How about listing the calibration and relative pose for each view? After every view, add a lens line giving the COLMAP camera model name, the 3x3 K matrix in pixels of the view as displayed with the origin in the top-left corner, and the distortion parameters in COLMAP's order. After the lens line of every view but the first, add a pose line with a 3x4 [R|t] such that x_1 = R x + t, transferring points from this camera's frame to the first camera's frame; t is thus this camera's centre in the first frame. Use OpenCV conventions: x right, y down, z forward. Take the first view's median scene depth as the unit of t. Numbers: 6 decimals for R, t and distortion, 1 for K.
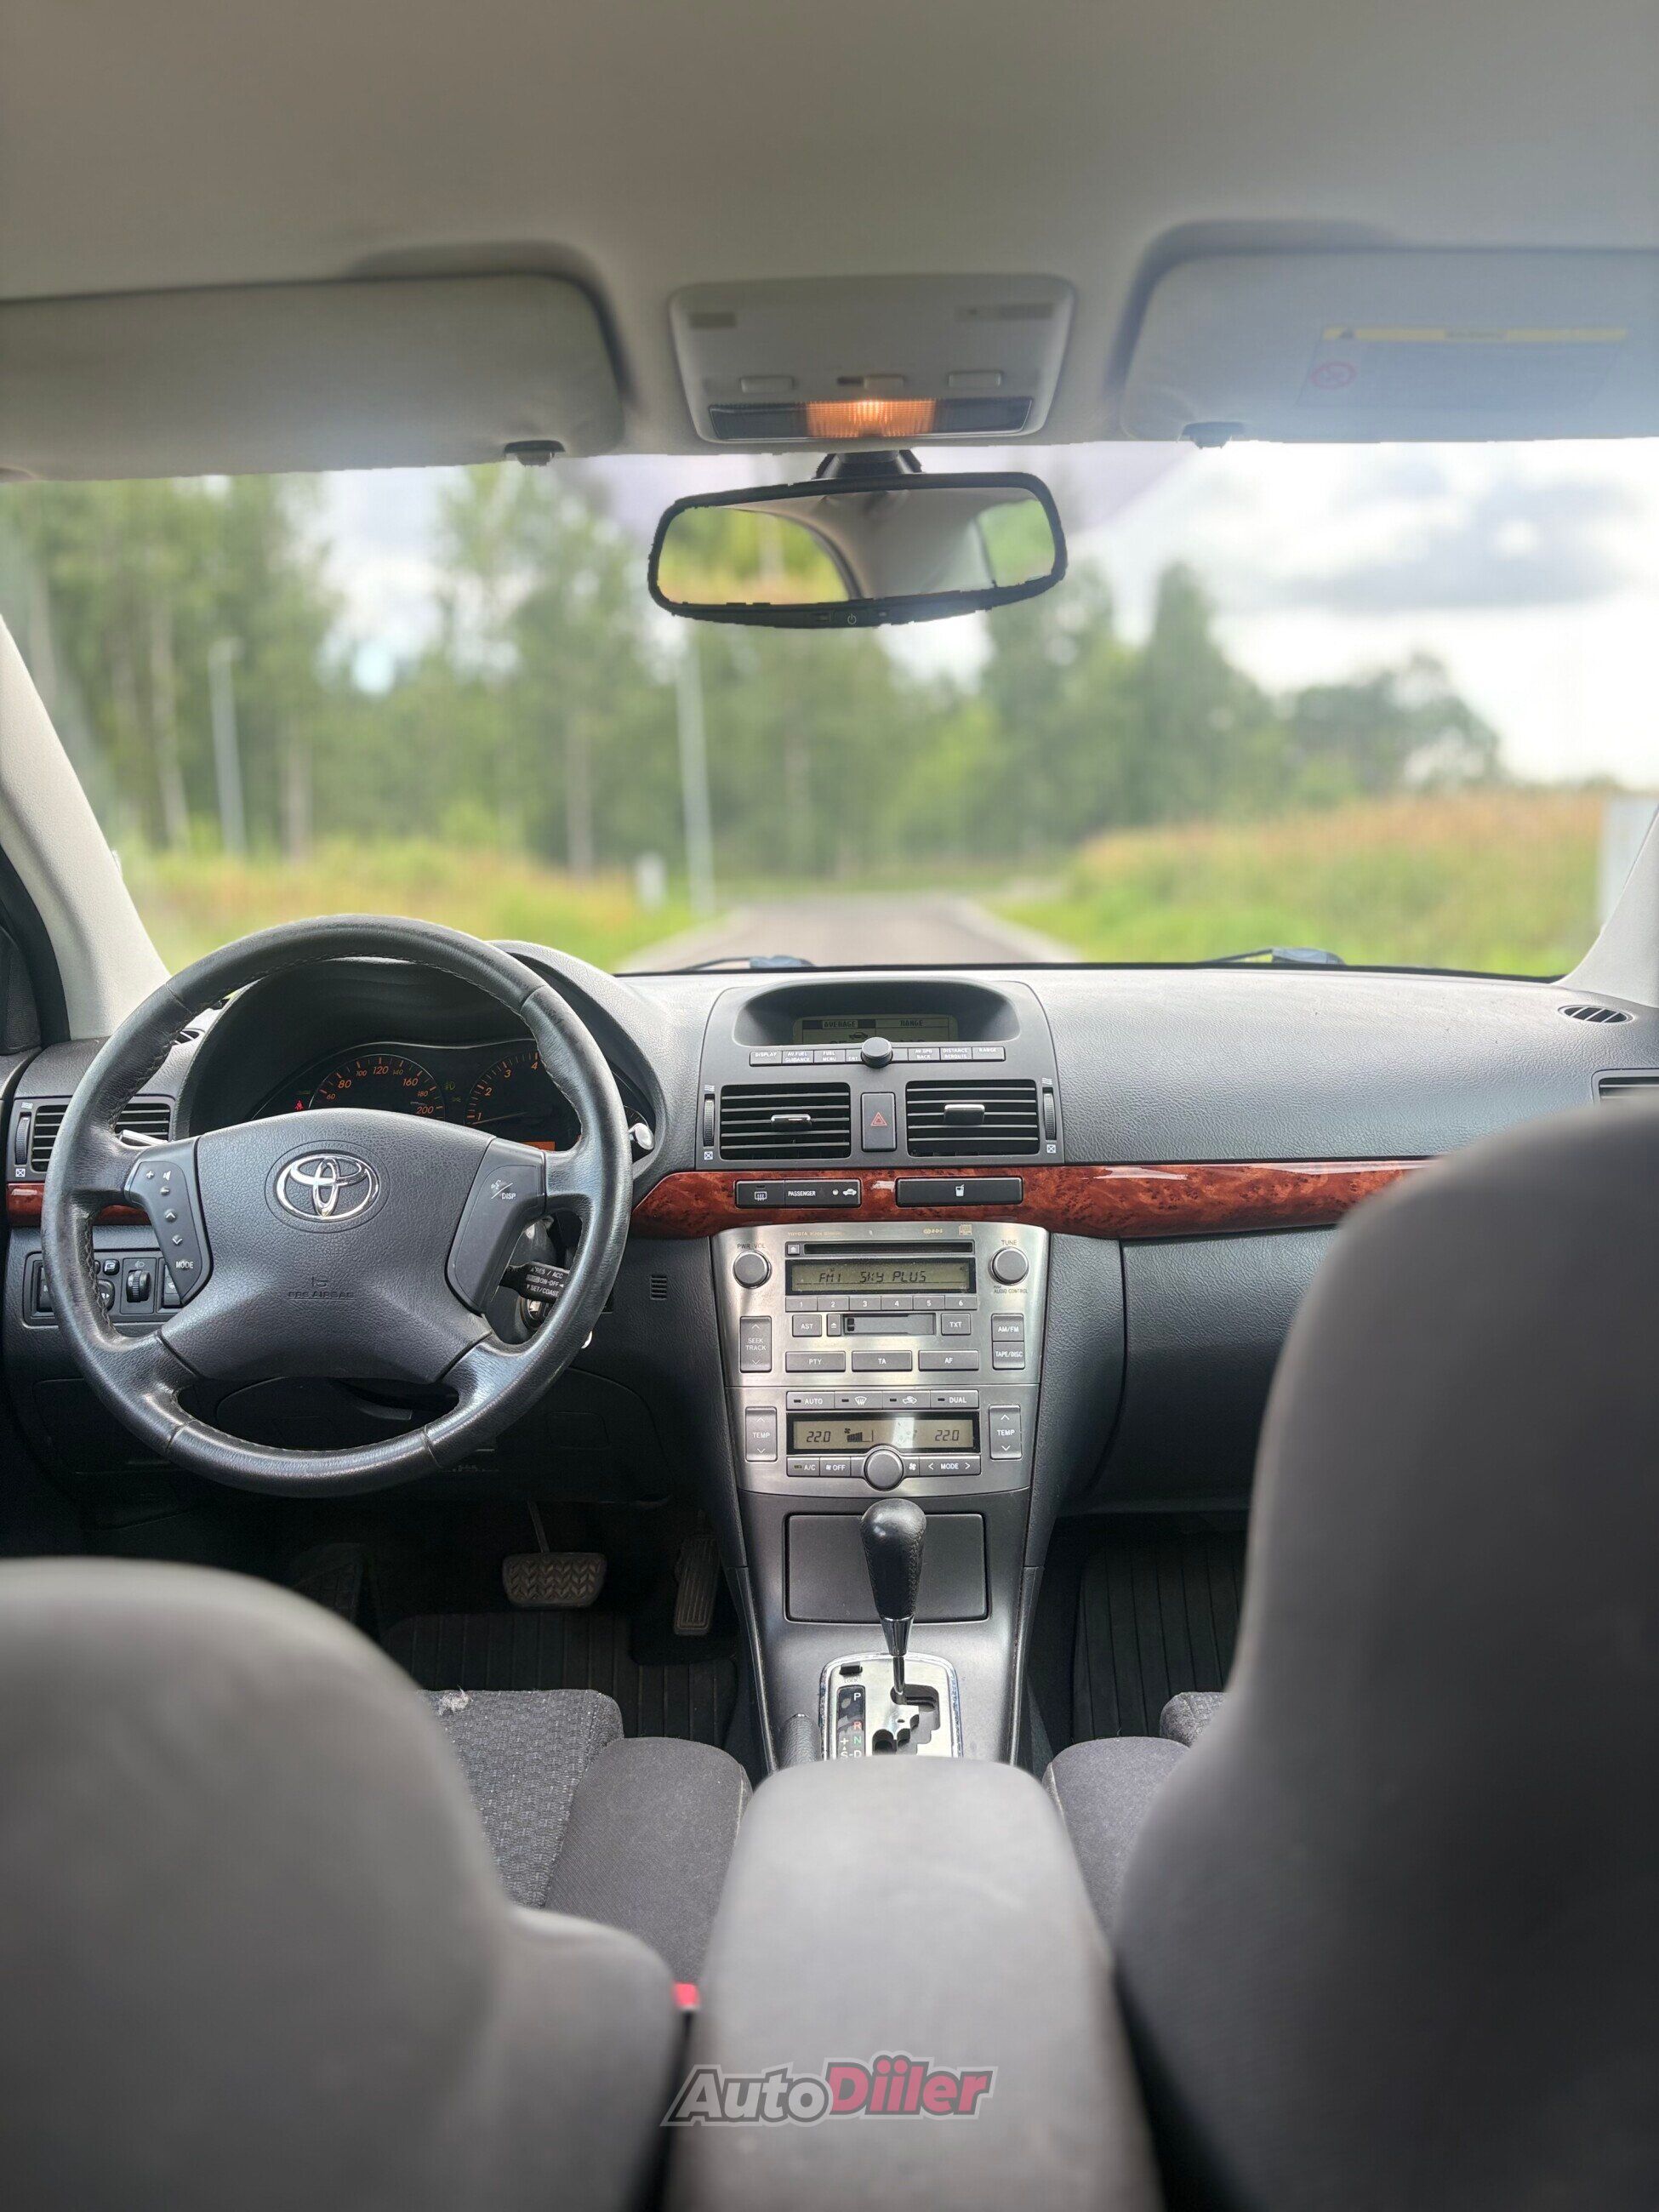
lens RADIAL K [[1711.8, 0, 829.5], [0, 1711.8, 1106.0], [0, 0, 1]] dist [-0.002800, 0.001396]
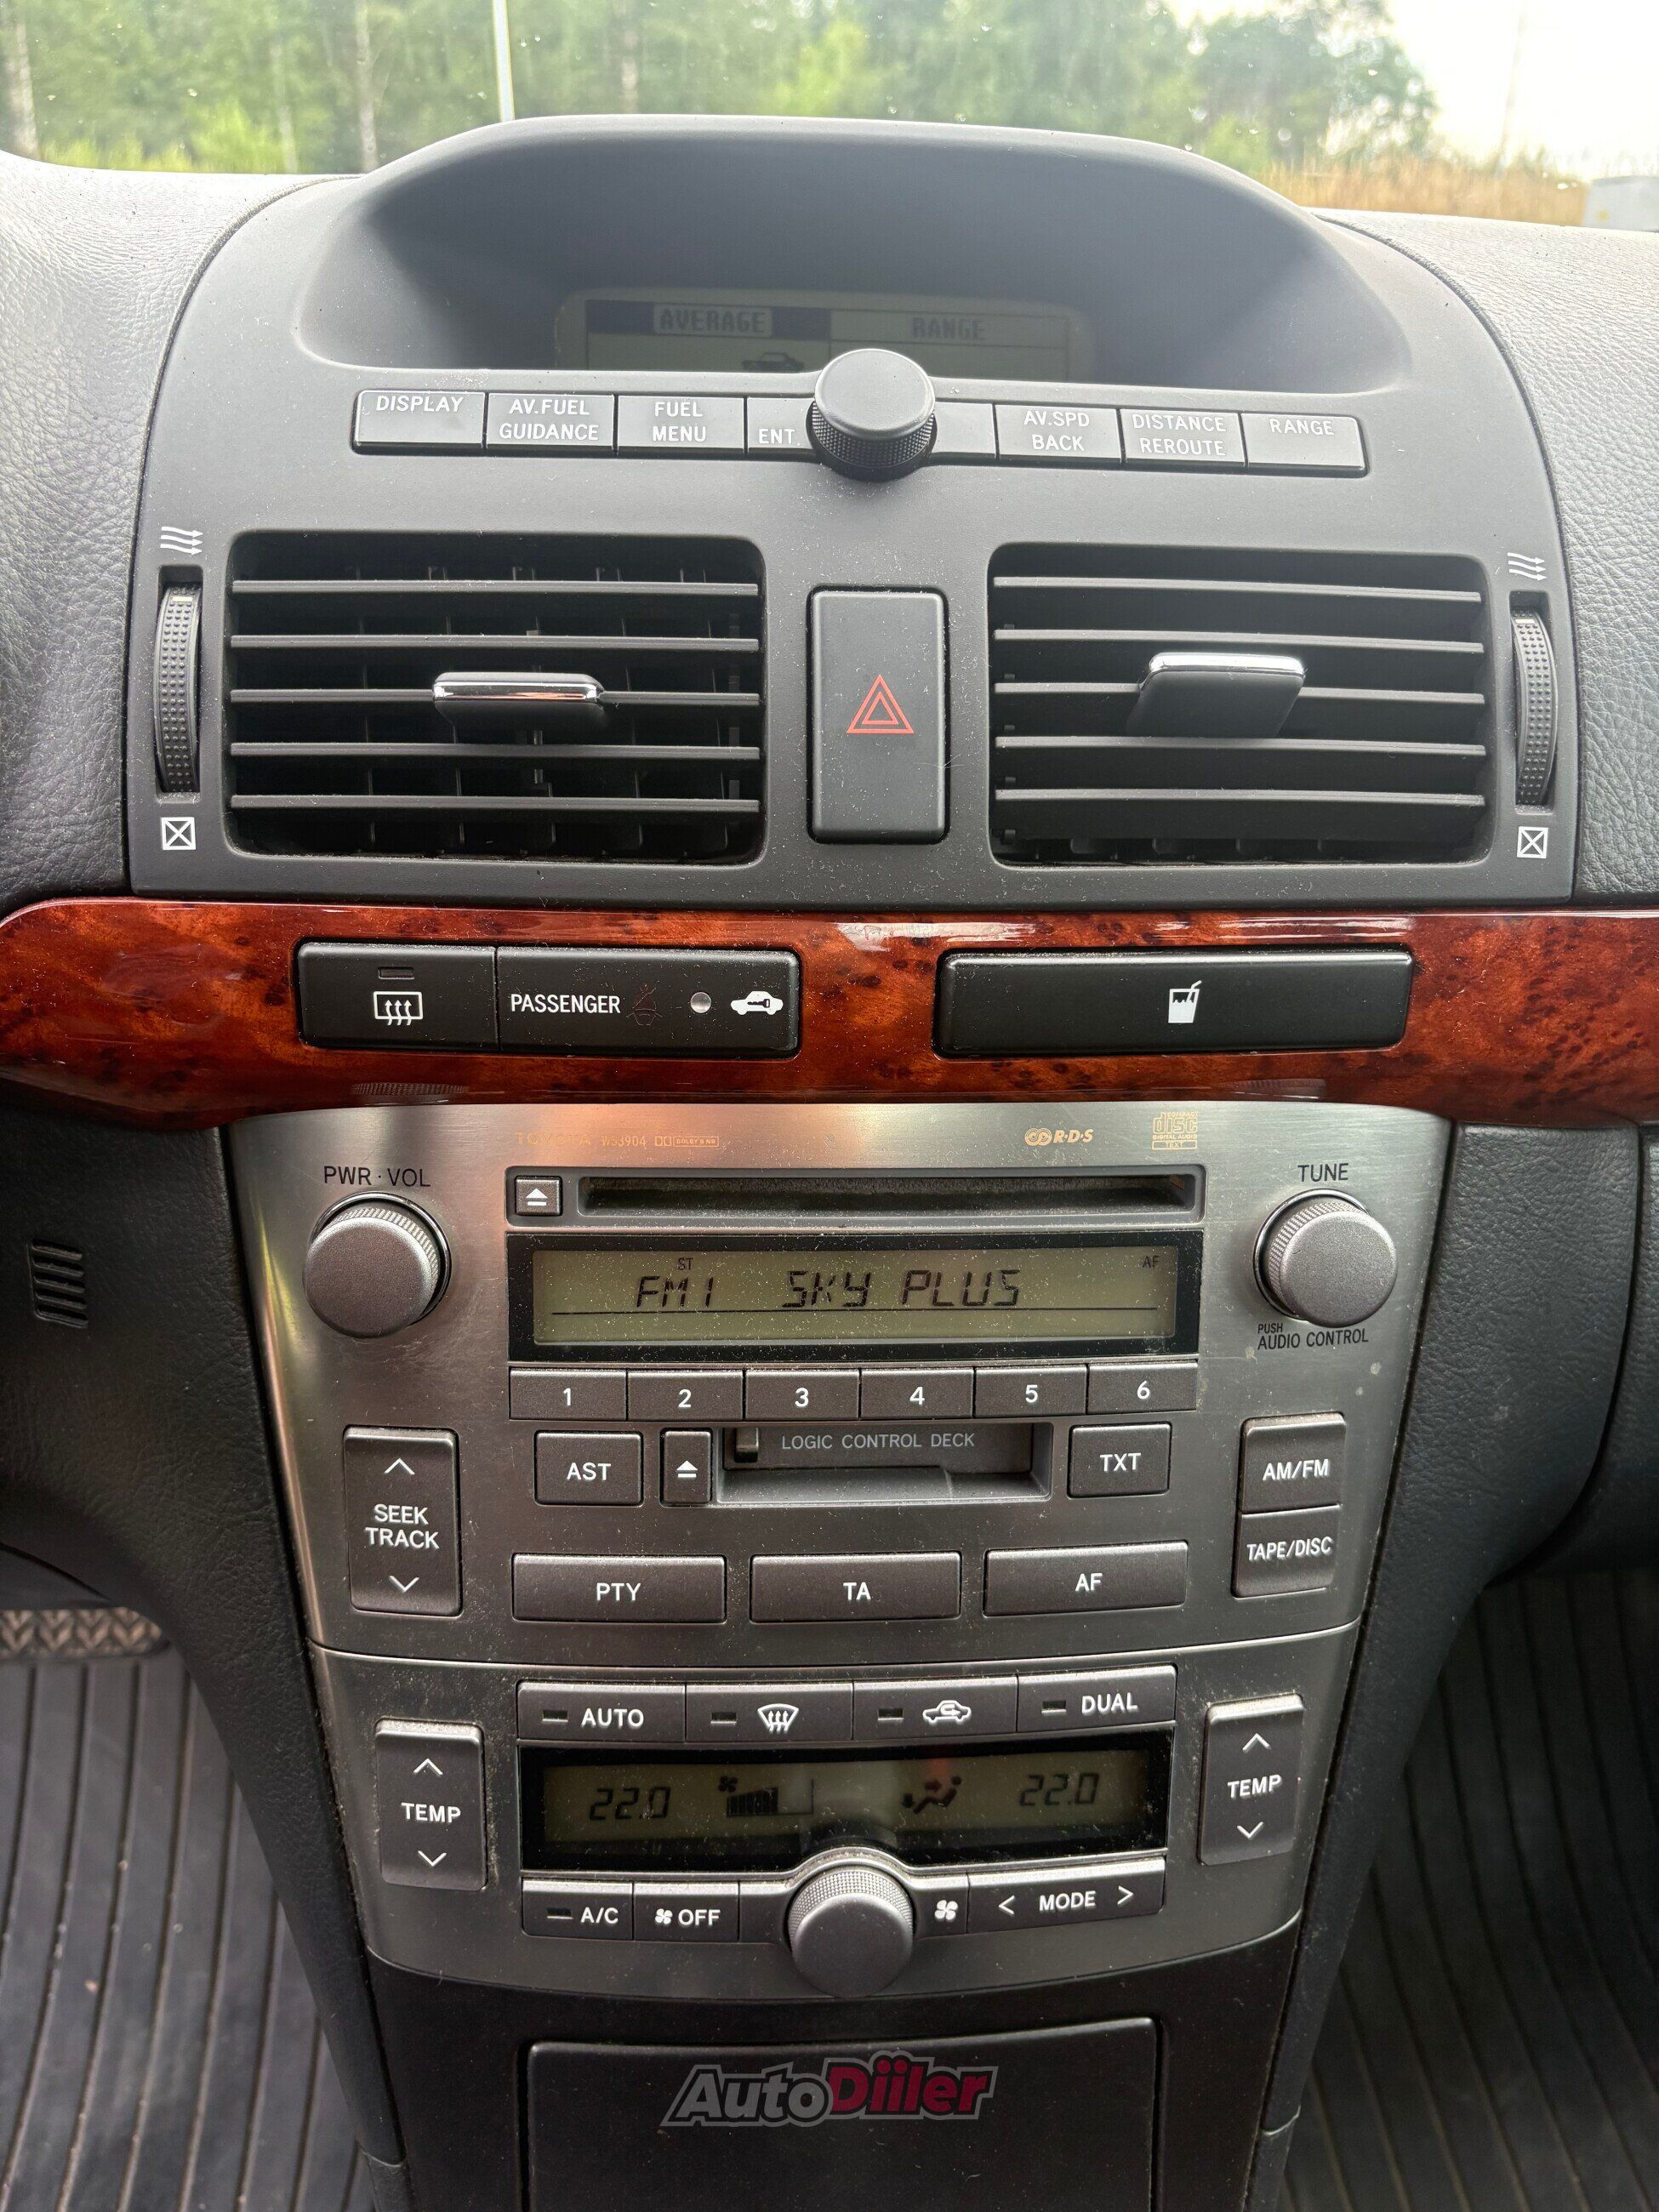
lens RADIAL K [[1711.8, 0, 829.5], [0, 1711.8, 1106.0], [0, 0, 1]] dist [-0.002800, 0.001396]
pose [[0.994999, 0.007801, 0.099582, -0.002438], [-0.039783, 0.945411, 0.323443, -0.016923], [-0.091623, -0.325787, 0.940993, 0.750289]]
